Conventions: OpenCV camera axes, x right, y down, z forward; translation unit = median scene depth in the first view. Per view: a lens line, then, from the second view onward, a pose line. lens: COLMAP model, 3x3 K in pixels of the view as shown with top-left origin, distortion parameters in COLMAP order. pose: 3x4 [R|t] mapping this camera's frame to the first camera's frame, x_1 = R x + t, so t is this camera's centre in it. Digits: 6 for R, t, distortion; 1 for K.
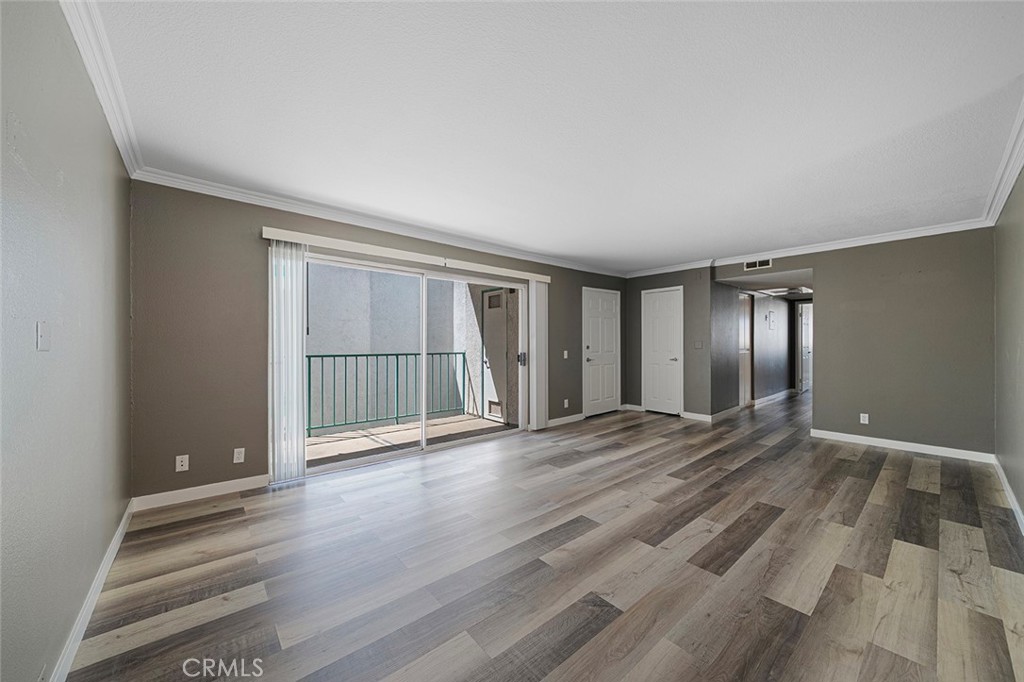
lens RADIAL K [[368.4, 0, 506.1], [0, 368.4, 342.7], [0, 0, 1]] dist [-0.005053, 0.000962]
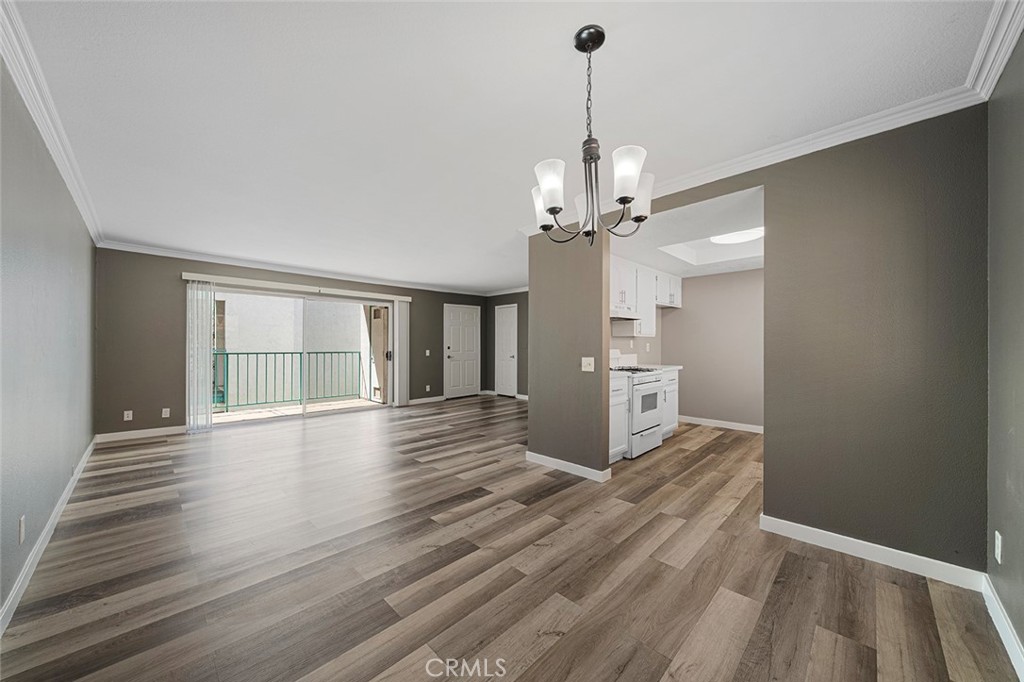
lens RADIAL K [[368.4, 0, 509.5], [0, 368.4, 342.0], [0, 0, 1]] dist [-0.005053, 0.000962]
pose [[0.995934, 0.005149, 0.089934, 0.601109], [-0.004562, 0.999967, -0.006736, -0.000927], [-0.089966, 0.006298, 0.995925, -0.709408]]
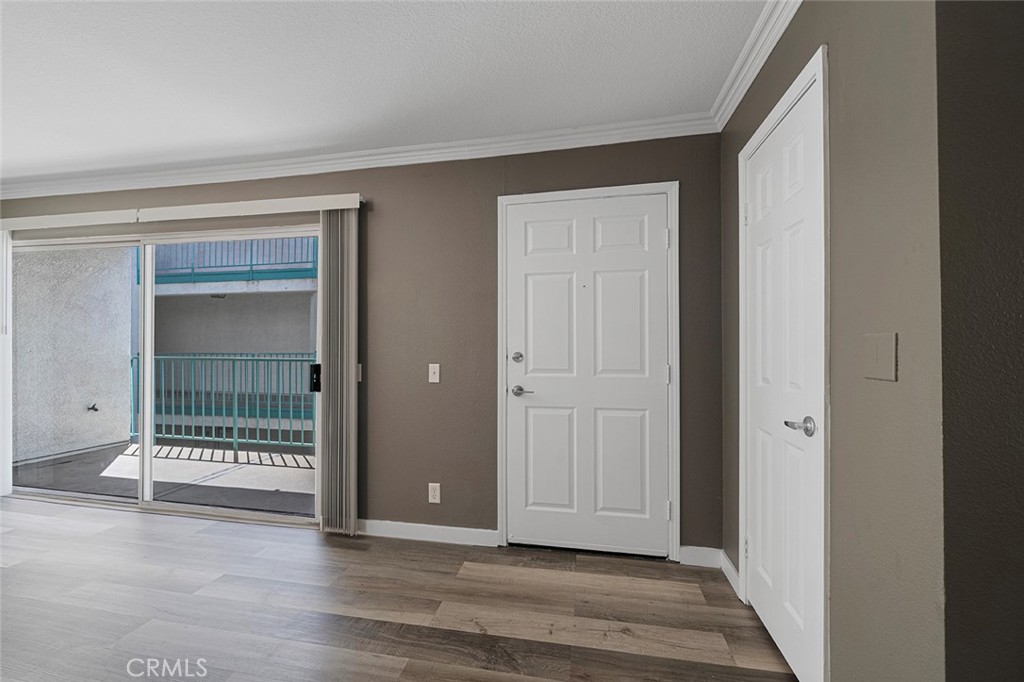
lens RADIAL K [[413.0, 0, 508.9], [0, 413.0, 344.2], [0, 0, 1]] dist [-0.002956, -0.000561]
pose [[0.629708, -0.001919, -0.776830, 1.001224], [-0.004046, 0.999975, -0.005750, 0.003829], [0.776822, 0.006764, 0.629684, 1.358804]]
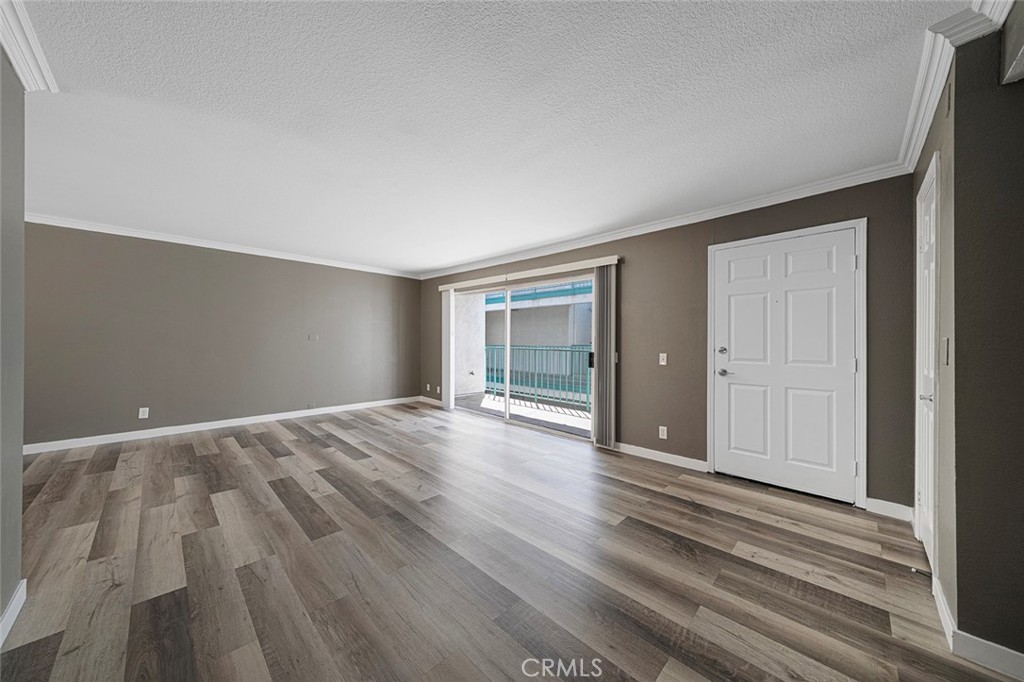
lens RADIAL K [[348.2, 0, 509.3], [0, 348.2, 340.6], [0, 0, 1]] dist [0.005544, -0.000188]
pose [[0.092477, 0.001071, -0.995714, 1.344968], [-0.008996, 0.999960, 0.000240, 0.000927], [0.995674, 0.008935, 0.092483, 1.160770]]
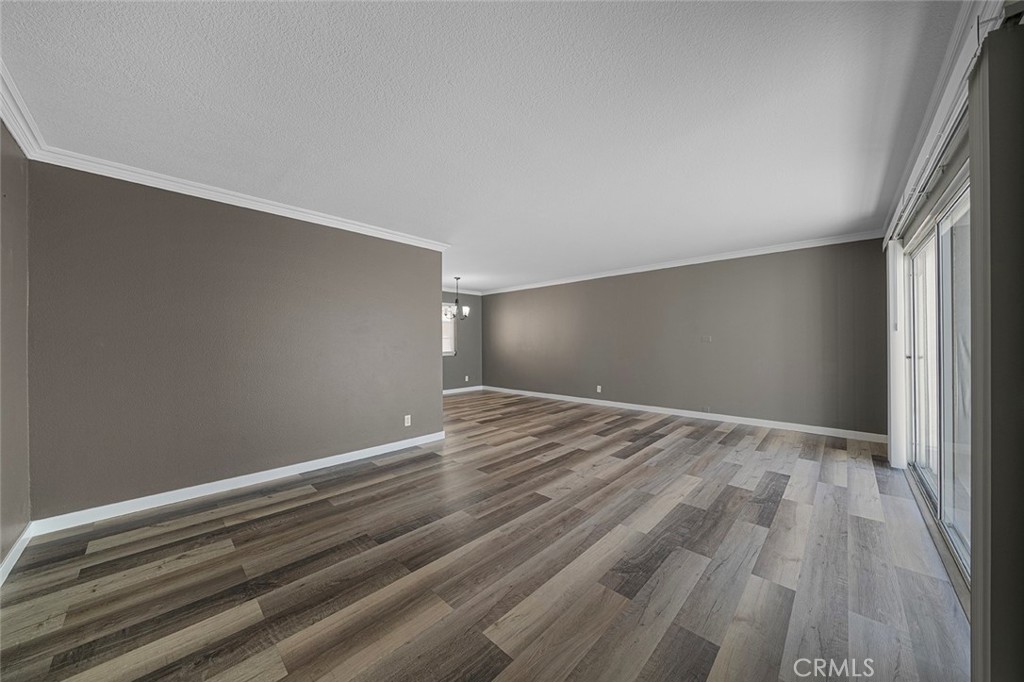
lens RADIAL K [[348.2, 0, 508.6], [0, 348.2, 341.9], [0, 0, 1]] dist [0.005544, -0.000188]
pose [[-0.994277, 0.005425, -0.106697, 0.660826], [0.005270, 0.999985, 0.001736, -0.000005], [0.106705, 0.001164, -0.994290, 1.908617]]
